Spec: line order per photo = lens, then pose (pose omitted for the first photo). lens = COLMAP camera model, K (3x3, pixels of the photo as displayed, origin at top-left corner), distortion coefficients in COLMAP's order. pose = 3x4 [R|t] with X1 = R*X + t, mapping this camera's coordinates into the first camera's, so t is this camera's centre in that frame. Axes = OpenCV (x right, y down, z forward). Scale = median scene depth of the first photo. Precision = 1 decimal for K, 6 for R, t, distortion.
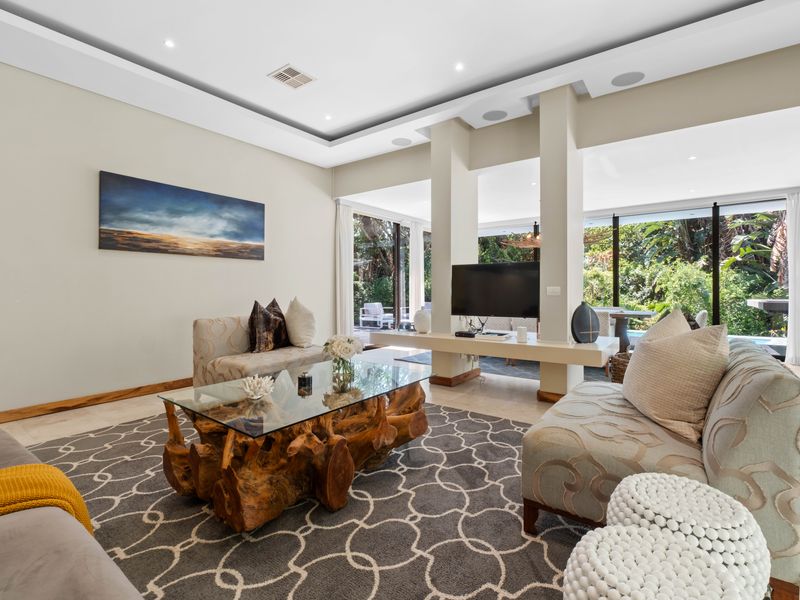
lens RADIAL K [[386.7, 0, 399.0], [0, 386.7, 295.4], [0, 0, 1]] dist [-0.013340, 0.000440]
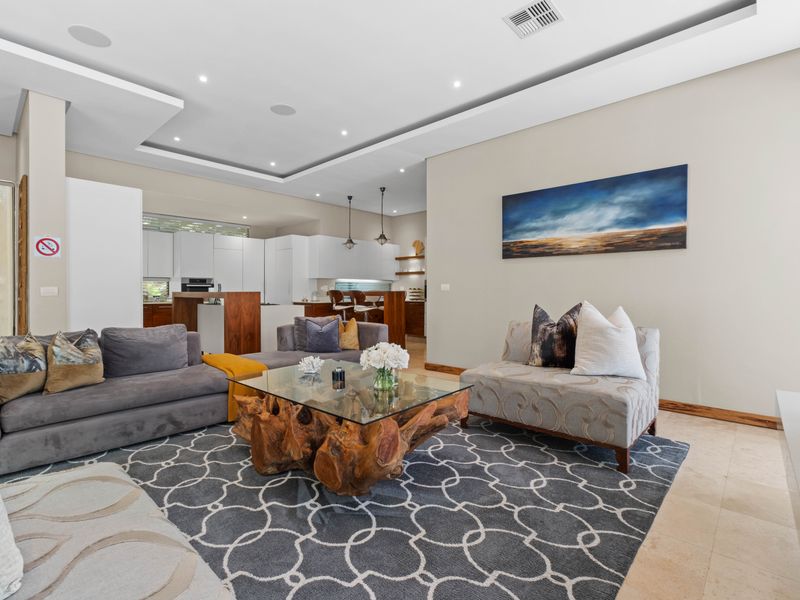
lens RADIAL K [[386.7, 0, 399.1], [0, 386.7, 297.2], [0, 0, 1]] dist [-0.013340, 0.000440]
pose [[-0.095136, 0.019213, -0.995279, 0.455262], [-0.013126, 0.999703, 0.020553, -0.015463], [0.995378, 0.015020, -0.094856, 0.698636]]
